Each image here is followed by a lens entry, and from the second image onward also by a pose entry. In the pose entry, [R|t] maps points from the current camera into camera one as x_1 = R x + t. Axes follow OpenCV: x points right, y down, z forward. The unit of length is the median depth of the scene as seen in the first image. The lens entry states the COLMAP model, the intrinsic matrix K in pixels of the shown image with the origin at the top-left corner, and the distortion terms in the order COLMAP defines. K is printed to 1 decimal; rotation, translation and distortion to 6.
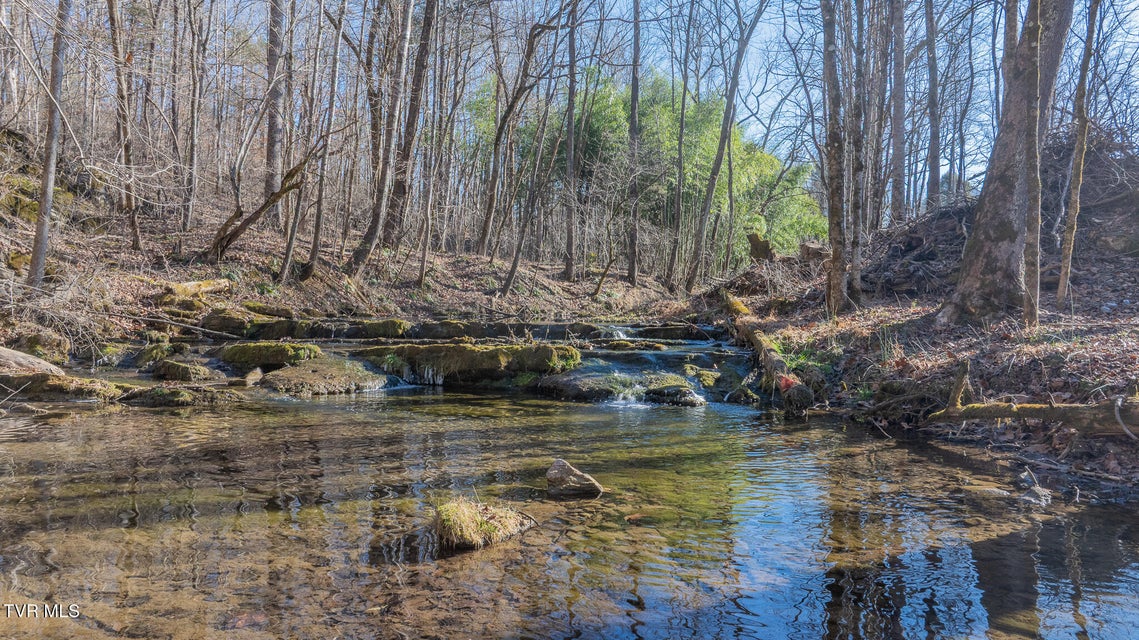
lens RADIAL K [[806.9, 0, 569.5], [0, 806.9, 320.0], [0, 0, 1]] dist [-0.007292, -0.004924]
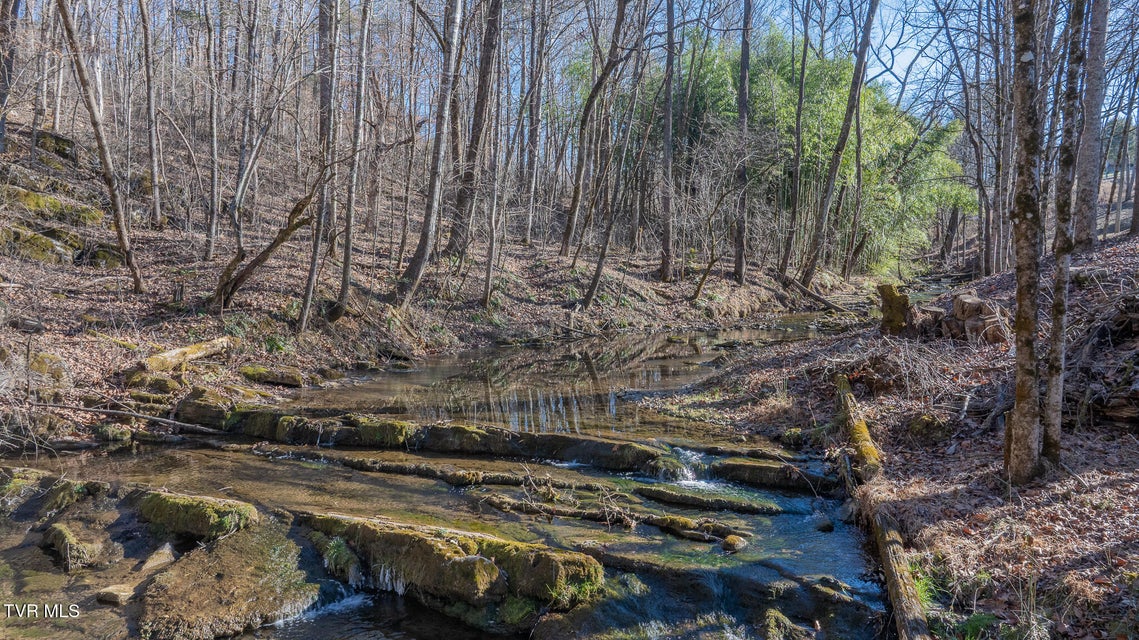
lens RADIAL K [[812.1, 0, 569.5], [0, 812.1, 320.0], [0, 0, 1]] dist [0.002207, -0.028911]
pose [[0.989897, 0.008889, -0.141509, 0.027112], [-0.000985, 0.998440, 0.055829, -0.068323], [0.141784, -0.055126, 0.988361, 0.129570]]
